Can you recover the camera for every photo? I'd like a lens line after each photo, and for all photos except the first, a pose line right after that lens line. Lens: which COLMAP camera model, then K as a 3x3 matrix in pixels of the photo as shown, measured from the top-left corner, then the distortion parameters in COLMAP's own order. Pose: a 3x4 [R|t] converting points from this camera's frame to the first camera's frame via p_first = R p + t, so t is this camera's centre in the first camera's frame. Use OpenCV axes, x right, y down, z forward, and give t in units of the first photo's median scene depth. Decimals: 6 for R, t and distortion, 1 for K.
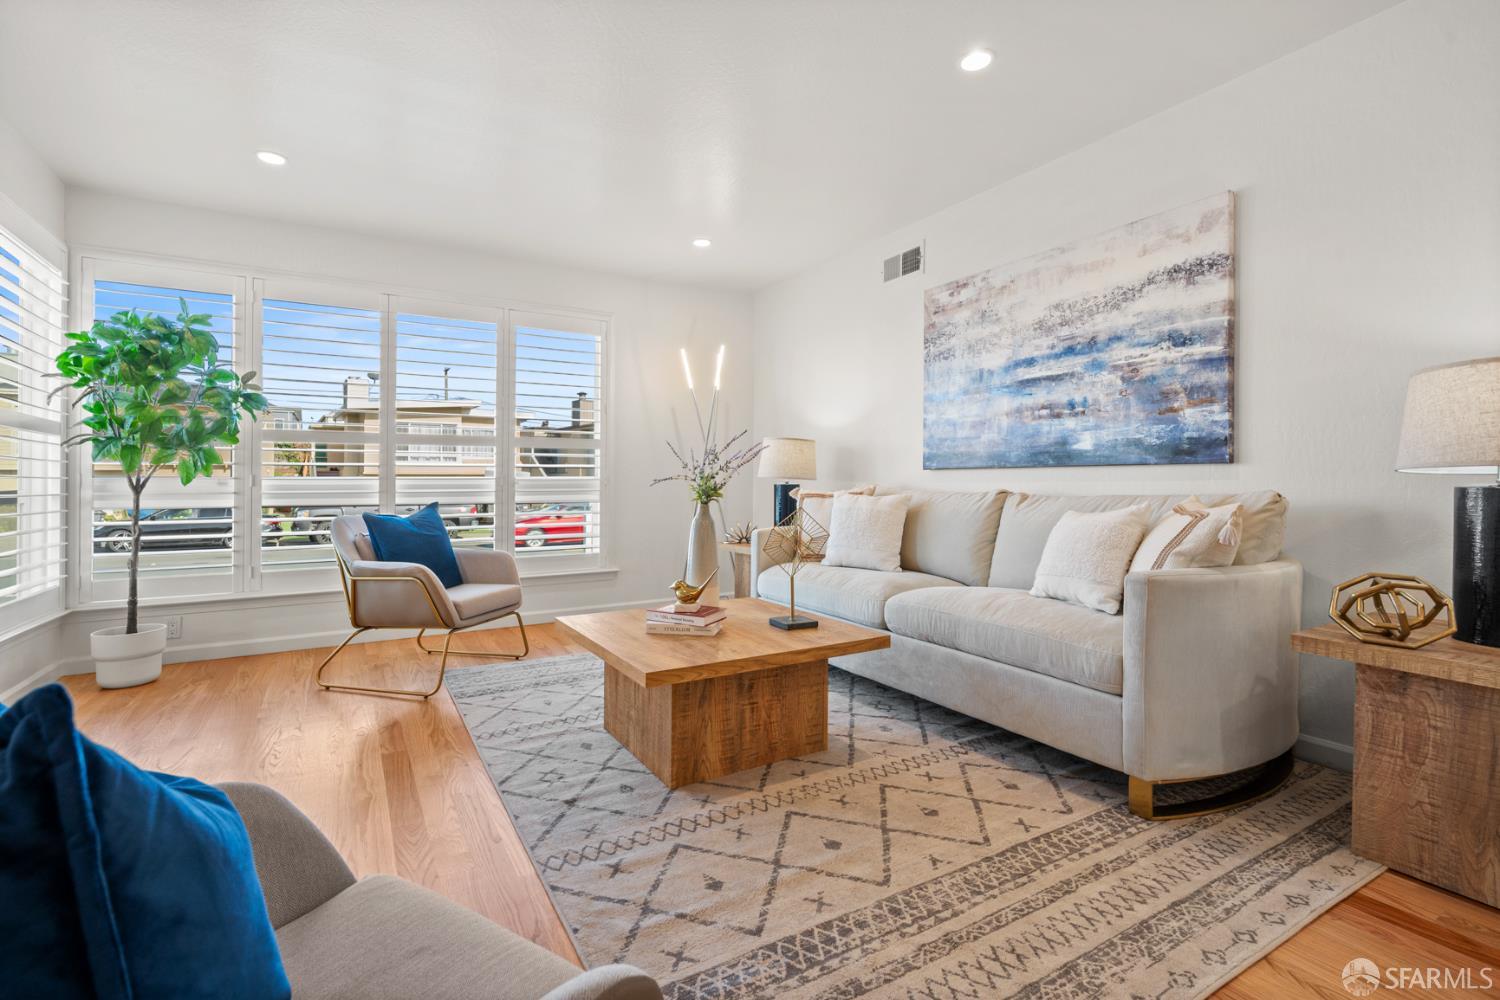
lens RADIAL K [[673.8, 0, 748.4], [0, 673.8, 494.2], [0, 0, 1]] dist [-0.000468, -0.000183]
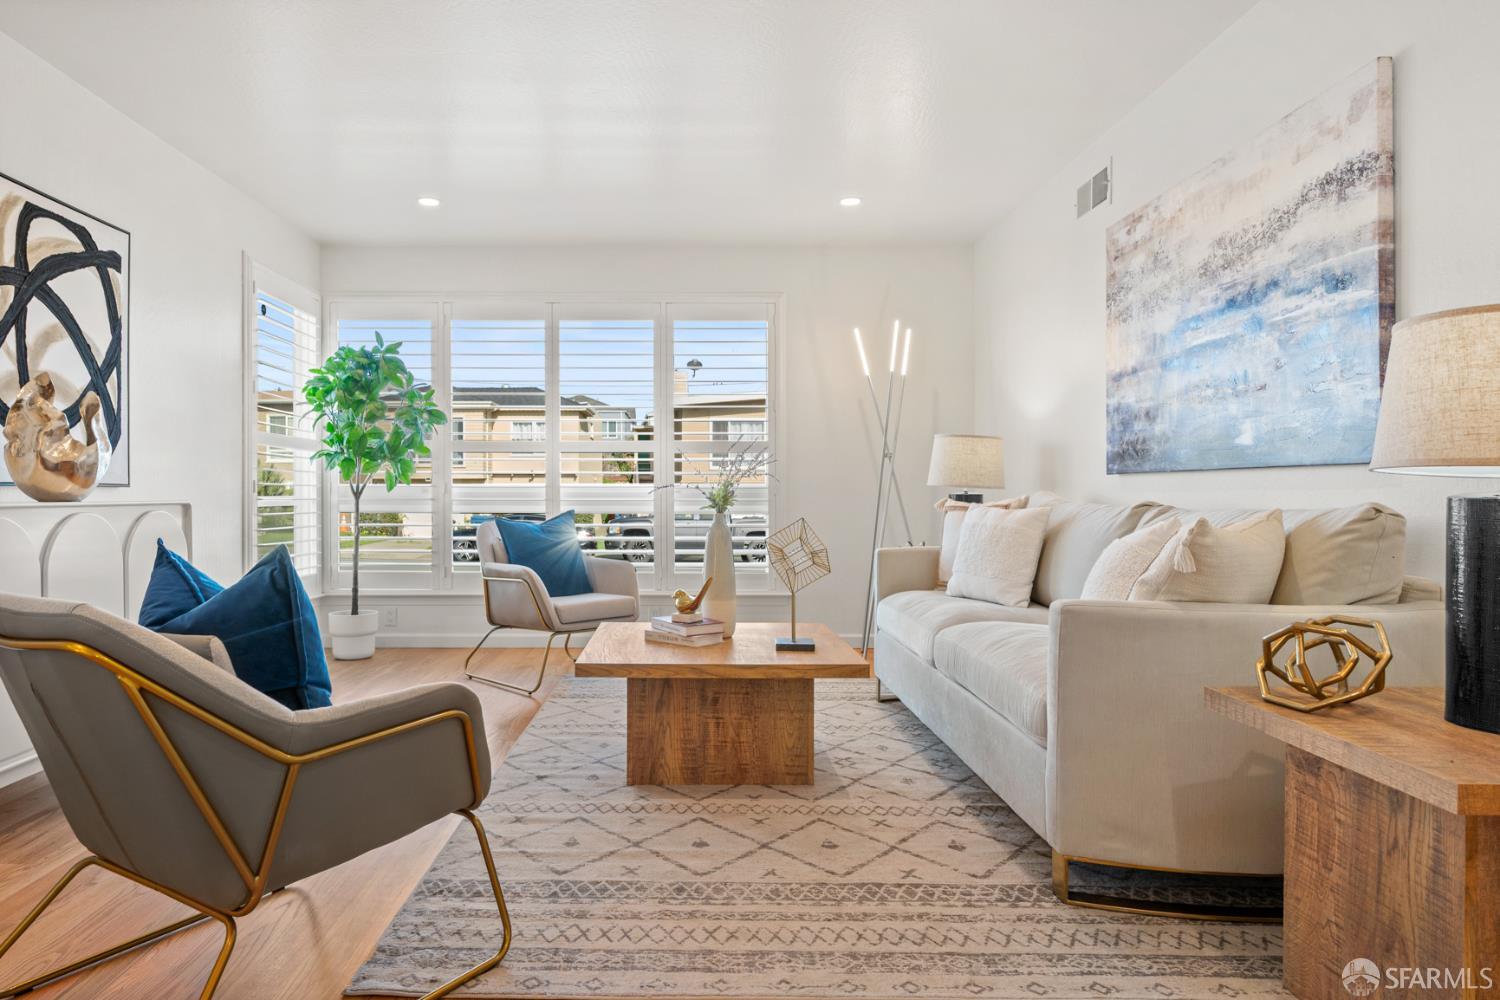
lens RADIAL K [[961.1, 0, 705.6], [0, 961.1, 529.7], [0, 0, 1]] dist [-0.005465, 0.000310]
pose [[0.855670, 0.023917, -0.516970, 0.614584], [-0.013808, 0.999631, 0.023393, 0.007205], [0.517338, -0.012878, 0.855684, -0.164674]]
